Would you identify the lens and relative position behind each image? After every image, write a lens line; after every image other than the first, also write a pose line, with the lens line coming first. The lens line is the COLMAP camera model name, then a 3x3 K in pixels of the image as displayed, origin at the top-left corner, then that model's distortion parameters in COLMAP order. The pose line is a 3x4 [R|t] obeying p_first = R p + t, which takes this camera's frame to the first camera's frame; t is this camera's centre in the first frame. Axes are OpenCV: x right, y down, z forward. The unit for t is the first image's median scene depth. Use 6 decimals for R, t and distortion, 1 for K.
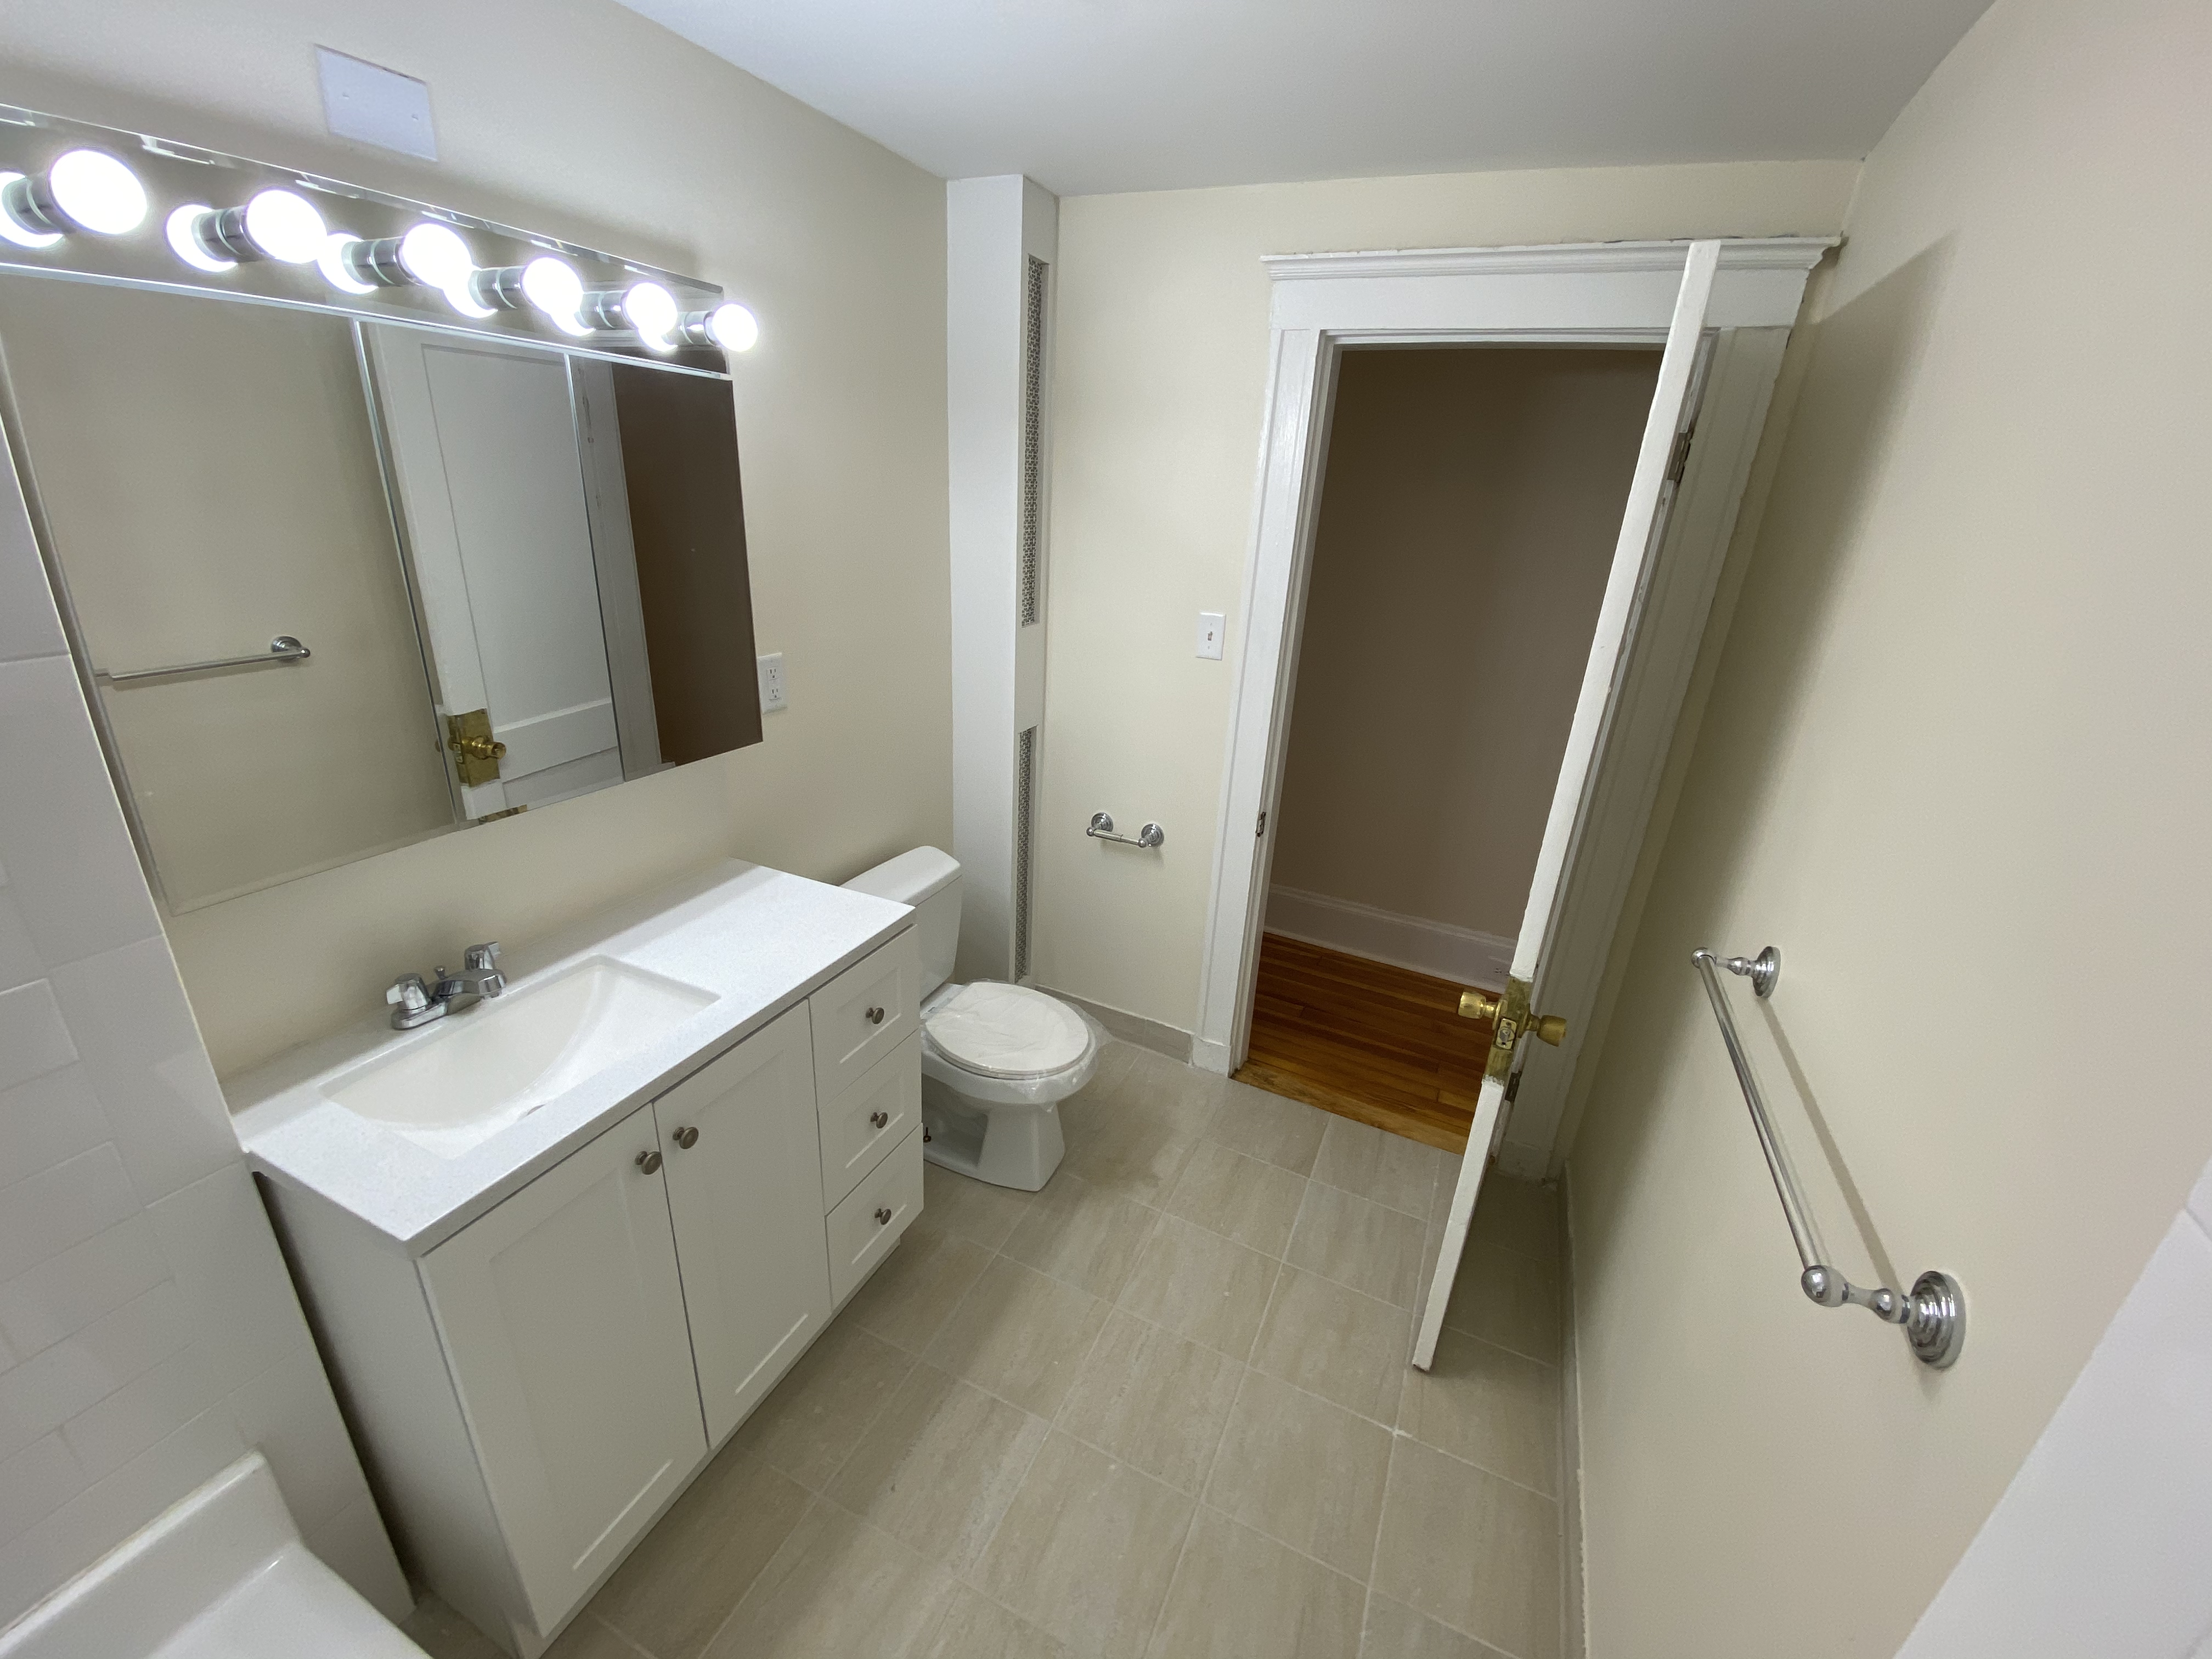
lens RADIAL K [[900.5, 0, 1099.7], [0, 900.5, 824.5], [0, 0, 1]] dist [-0.002195, -0.002287]
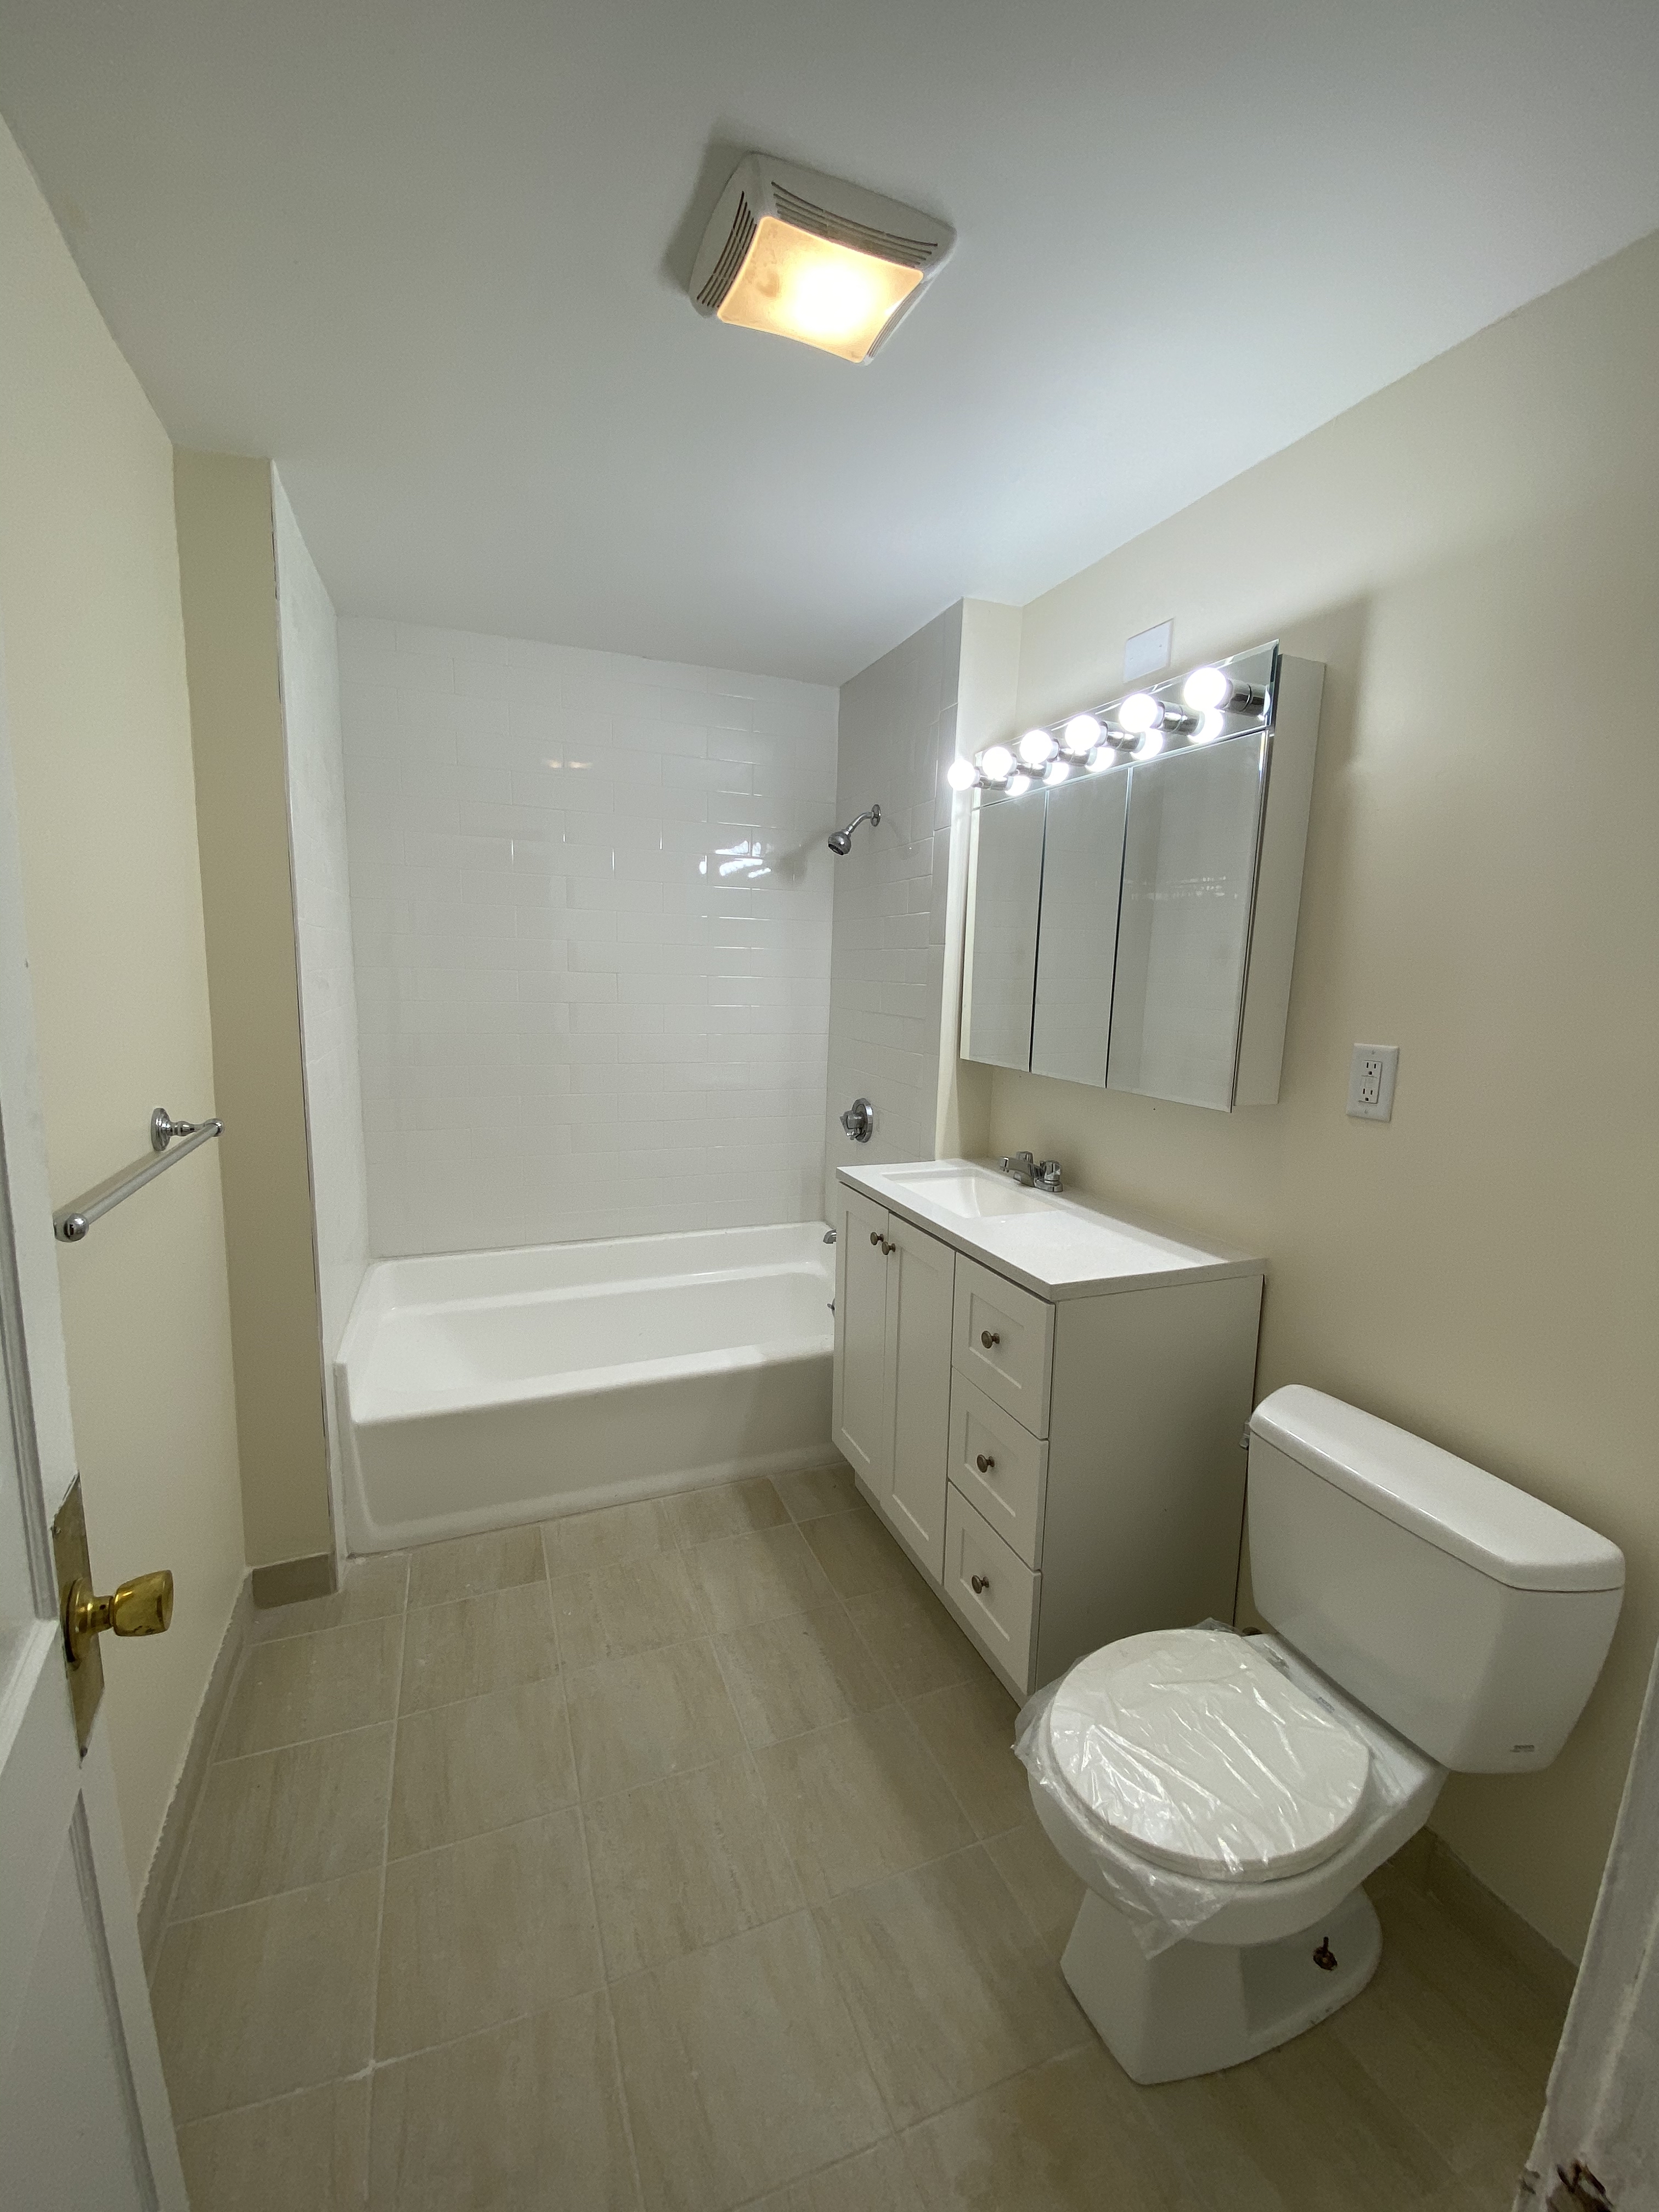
lens RADIAL K [[900.5, 0, 829.0], [0, 900.5, 1099.3], [0, 0, 1]] dist [-0.002195, -0.002287]
pose [[-0.678100, 0.066062, -0.731995, 0.532433], [-0.304679, 0.881078, 0.361763, -0.304233], [0.668843, 0.468335, -0.577331, 1.263756]]
